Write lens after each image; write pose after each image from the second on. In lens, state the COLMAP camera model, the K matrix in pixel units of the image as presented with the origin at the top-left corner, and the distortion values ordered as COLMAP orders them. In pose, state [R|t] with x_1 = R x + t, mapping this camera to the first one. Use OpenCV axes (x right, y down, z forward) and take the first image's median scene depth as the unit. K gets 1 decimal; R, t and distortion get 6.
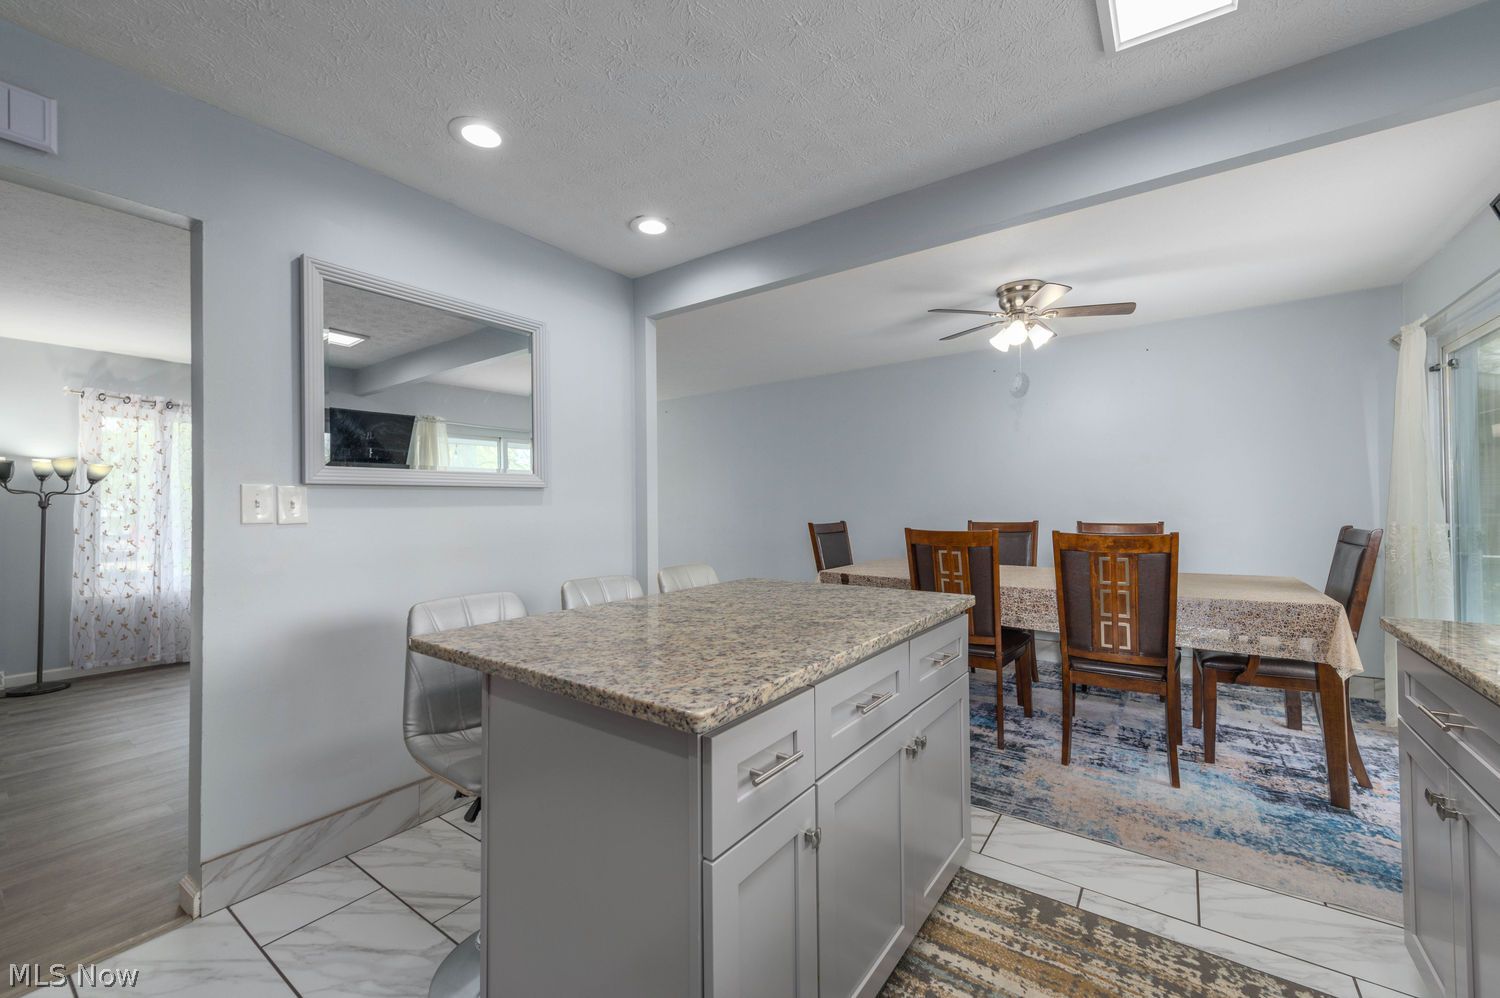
lens RADIAL K [[591.6, 0, 762.4], [0, 591.6, 498.2], [0, 0, 1]] dist [0.009386, -0.001071]
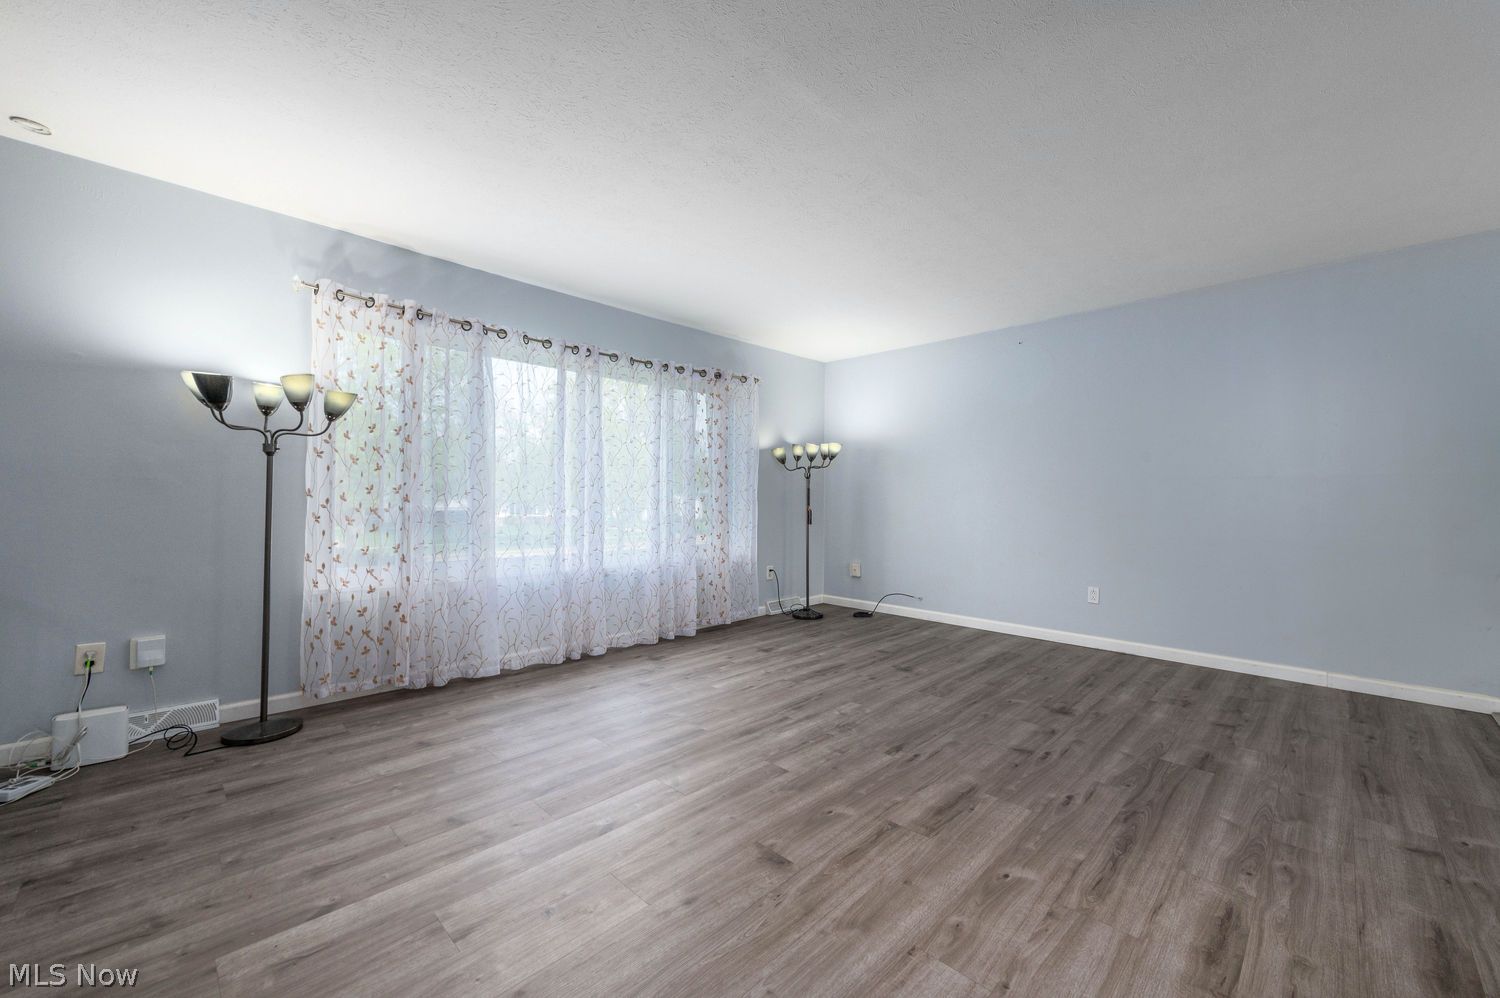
lens RADIAL K [[591.6, 0, 765.3], [0, 591.6, 499.0], [0, 0, 1]] dist [0.009386, -0.001071]
pose [[0.985906, 0.016668, -0.166467, -0.772553], [-0.014255, 0.999775, 0.015680, 0.064787], [0.166691, -0.013086, 0.985922, 0.620731]]
